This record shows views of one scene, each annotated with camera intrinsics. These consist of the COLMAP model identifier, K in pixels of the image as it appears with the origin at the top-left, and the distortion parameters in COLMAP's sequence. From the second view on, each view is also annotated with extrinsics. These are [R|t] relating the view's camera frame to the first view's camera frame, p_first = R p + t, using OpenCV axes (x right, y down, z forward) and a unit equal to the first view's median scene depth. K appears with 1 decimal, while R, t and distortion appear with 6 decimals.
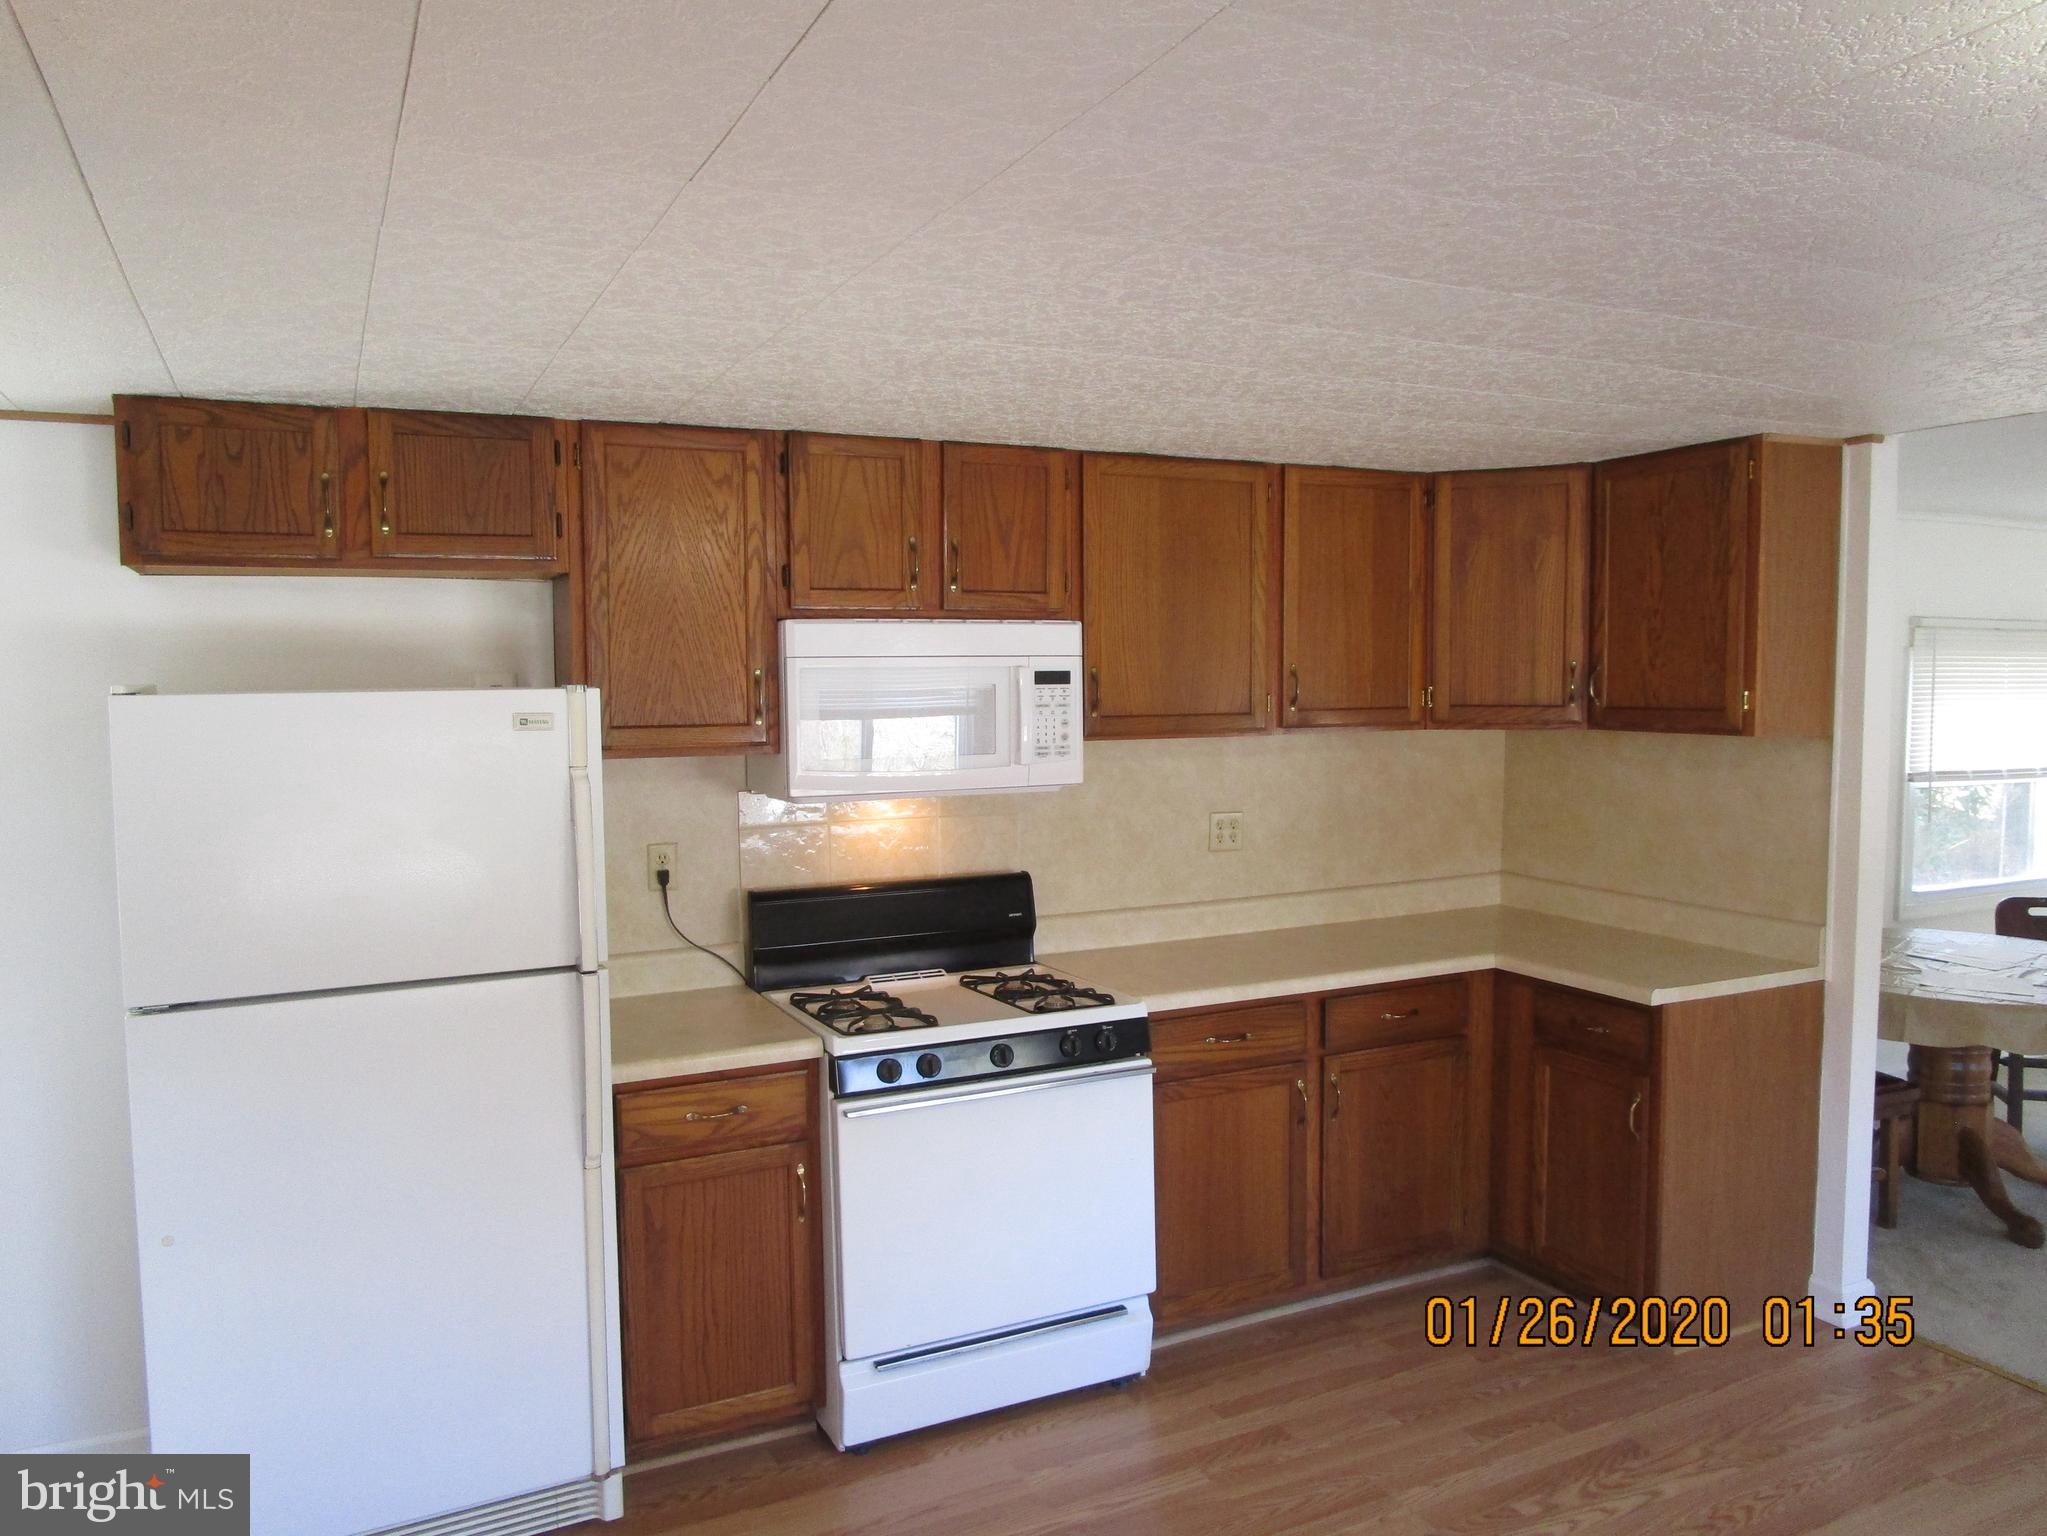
lens RADIAL K [[1456.9, 0, 1015.5], [0, 1456.9, 773.0], [0, 0, 1]] dist [-0.021449, 0.004846]
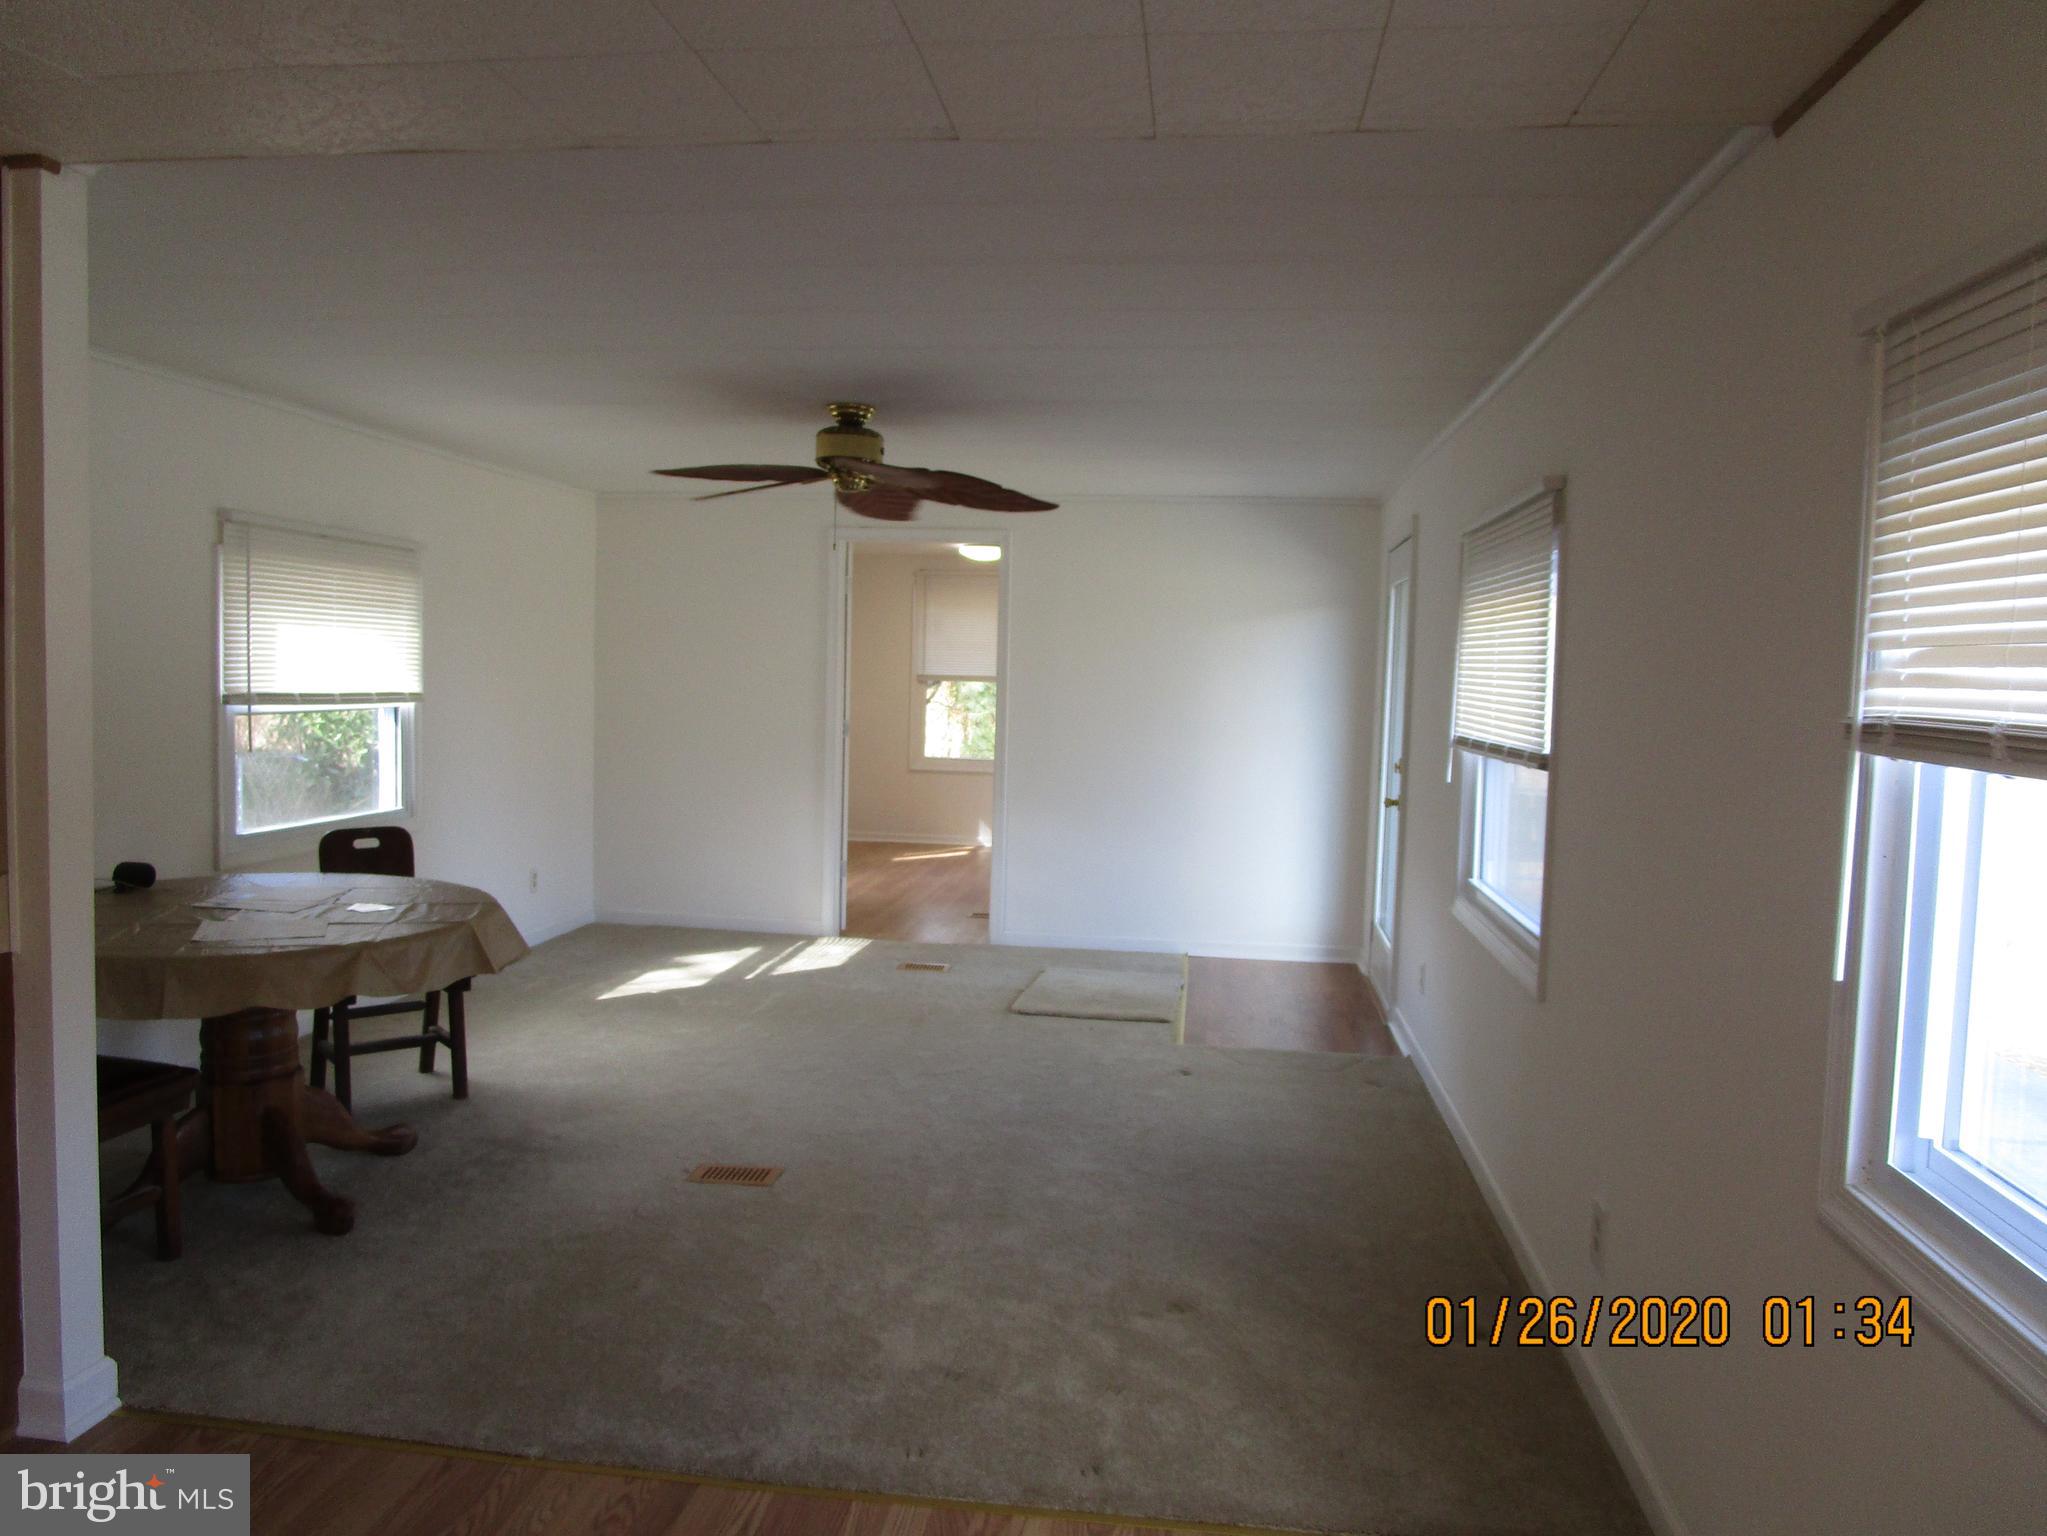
lens RADIAL K [[1456.9, 0, 1015.5], [0, 1456.9, 773.0], [0, 0, 1]] dist [-0.021449, 0.004846]
pose [[0.554381, -0.039406, 0.831329, 0.215787], [0.026054, 0.999211, 0.029989, 0.041768], [-0.831855, 0.005034, 0.554971, 0.186224]]
